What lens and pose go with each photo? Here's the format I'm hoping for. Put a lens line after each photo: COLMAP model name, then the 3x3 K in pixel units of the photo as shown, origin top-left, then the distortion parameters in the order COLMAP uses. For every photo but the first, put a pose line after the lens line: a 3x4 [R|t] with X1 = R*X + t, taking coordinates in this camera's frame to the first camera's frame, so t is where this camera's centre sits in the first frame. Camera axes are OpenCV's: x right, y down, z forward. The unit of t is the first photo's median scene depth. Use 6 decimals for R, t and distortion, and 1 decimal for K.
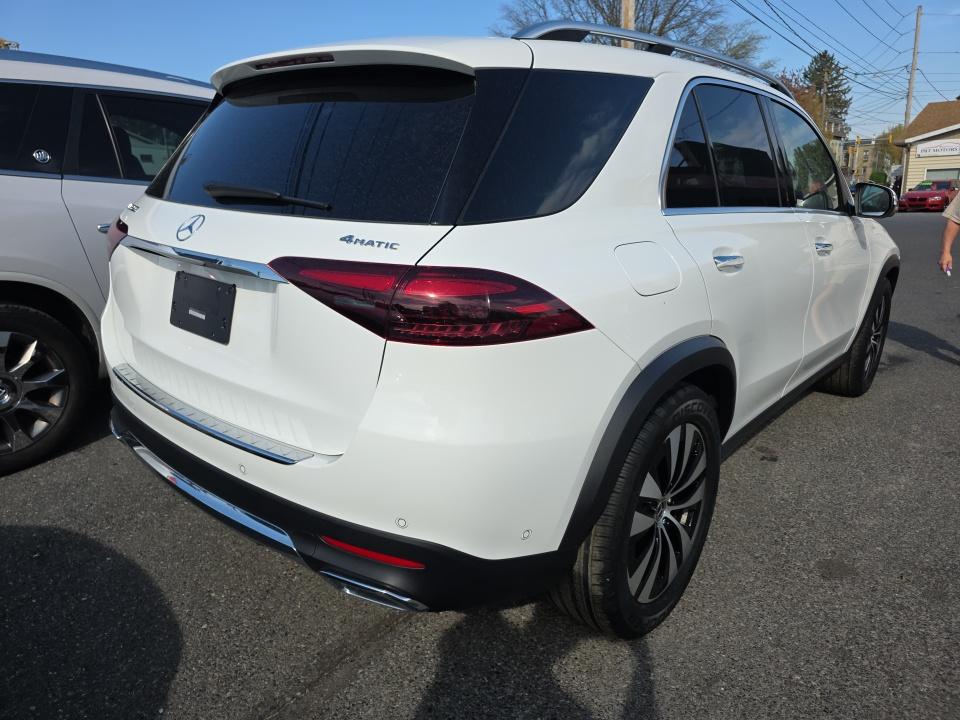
lens RADIAL K [[667.4, 0, 481.4], [0, 667.4, 355.5], [0, 0, 1]] dist [0.056226, -0.052418]
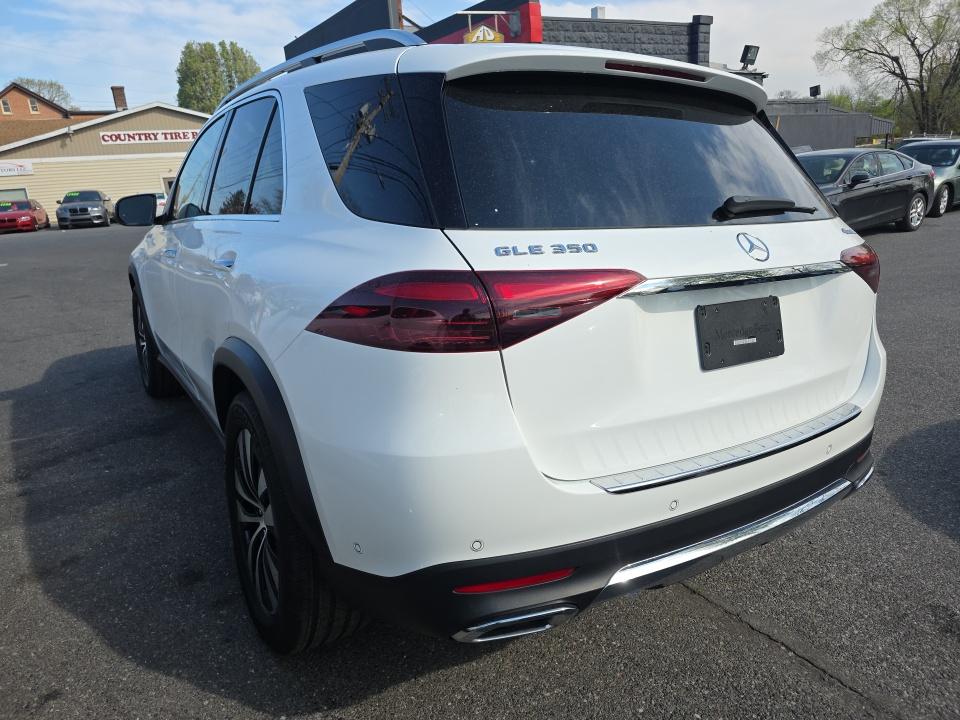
lens RADIAL K [[665.5, 0, 480.0], [0, 665.5, 360.0], [0, 0, 1]] dist [0.052785, -0.048201]
pose [[0.256943, -0.255308, 0.932093, -1.399545], [0.275219, 0.943869, 0.182666, -0.309235], [-0.926410, 0.209595, 0.312786, 1.074063]]
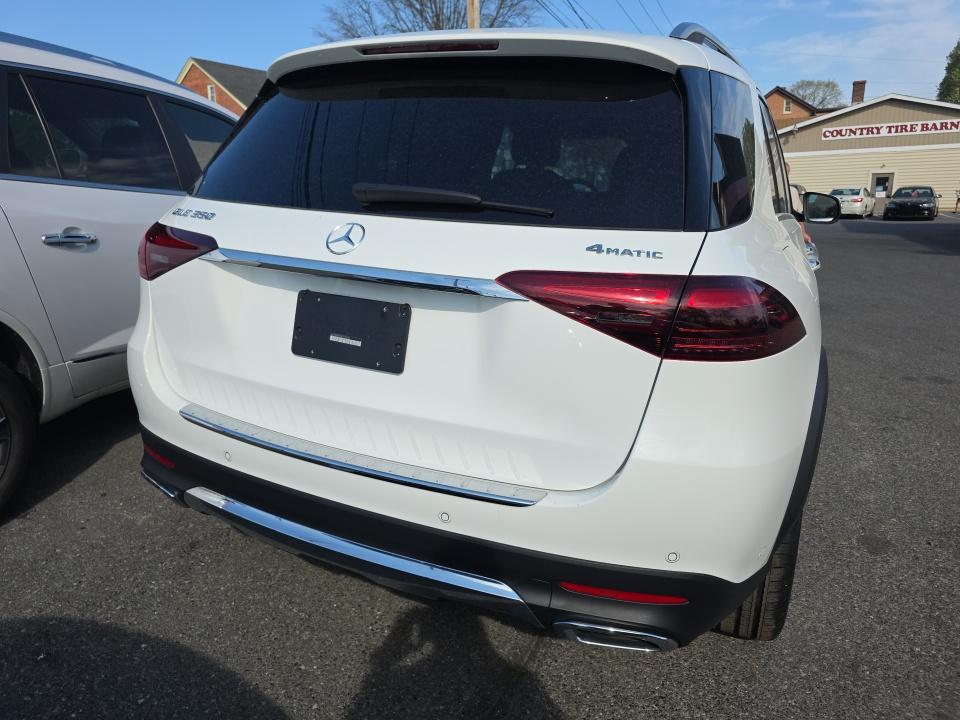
lens RADIAL K [[665.5, 0, 480.0], [0, 665.5, 360.0], [0, 0, 1]] dist [0.052785, -0.048201]
pose [[0.963465, -0.057022, 0.261693, -0.487158], [0.057838, 0.998315, 0.004592, -0.031287], [-0.261514, 0.010712, 0.965140, 0.148245]]
